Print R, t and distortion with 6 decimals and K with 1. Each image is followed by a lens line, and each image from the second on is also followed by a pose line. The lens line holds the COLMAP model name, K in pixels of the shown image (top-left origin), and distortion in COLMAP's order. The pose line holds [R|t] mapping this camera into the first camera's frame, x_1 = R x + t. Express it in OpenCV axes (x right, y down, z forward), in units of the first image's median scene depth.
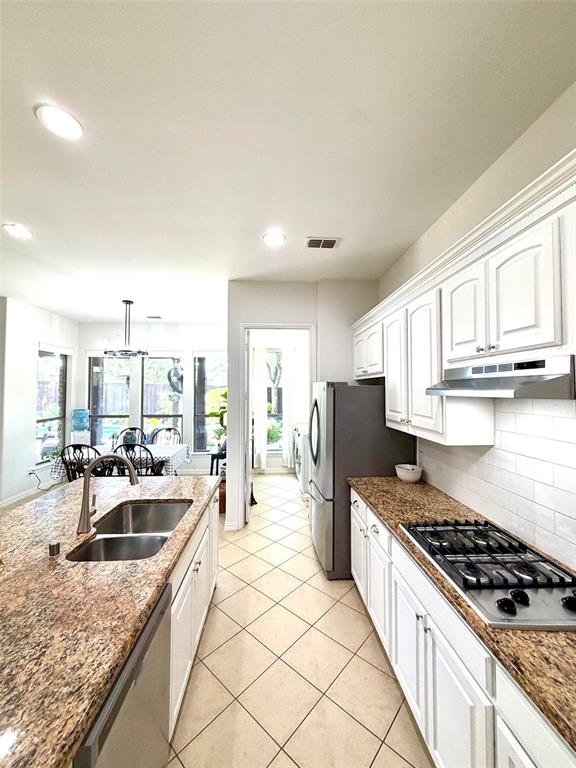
lens RADIAL K [[305.1, 0, 287.6], [0, 305.1, 381.6], [0, 0, 1]] dist [-0.000063, 0.000390]
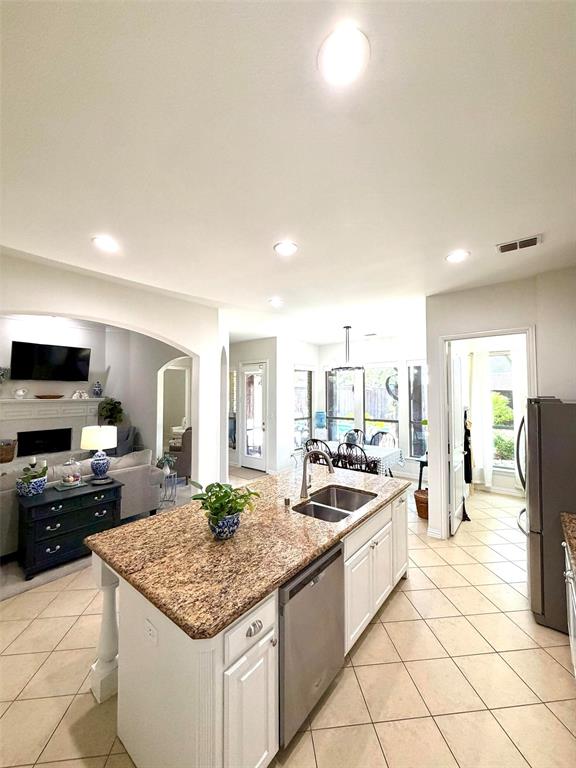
lens RADIAL K [[305.1, 0, 287.6], [0, 305.1, 381.6], [0, 0, 1]] dist [-0.000063, 0.000390]
pose [[0.740830, -0.024687, -0.671239, 0.155737], [0.021030, 0.999687, -0.013556, -0.038482], [0.671364, -0.004074, 0.741117, -0.100949]]
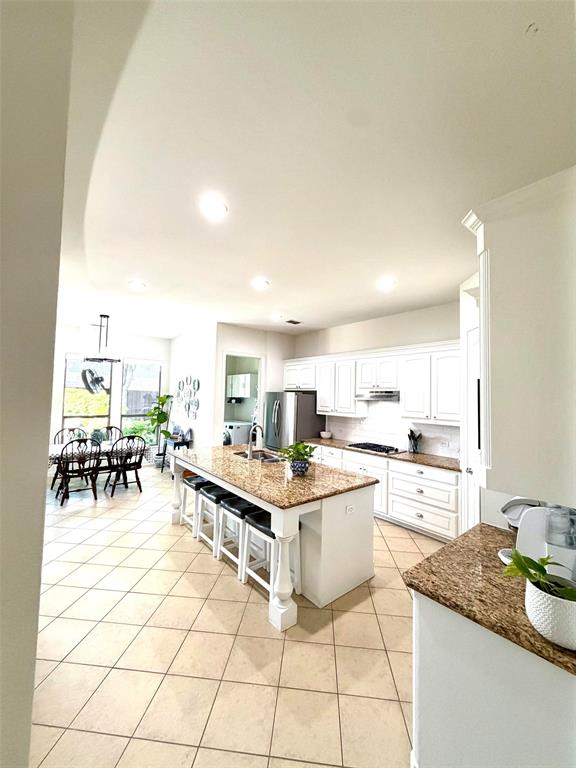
lens RADIAL K [[305.1, 0, 287.6], [0, 305.1, 381.6], [0, 0, 1]] dist [-0.000063, 0.000390]
pose [[0.804133, 0.042819, 0.592906, -0.824842], [-0.037190, 0.999072, -0.021712, -0.018114], [-0.593285, -0.004591, 0.804979, -0.439202]]
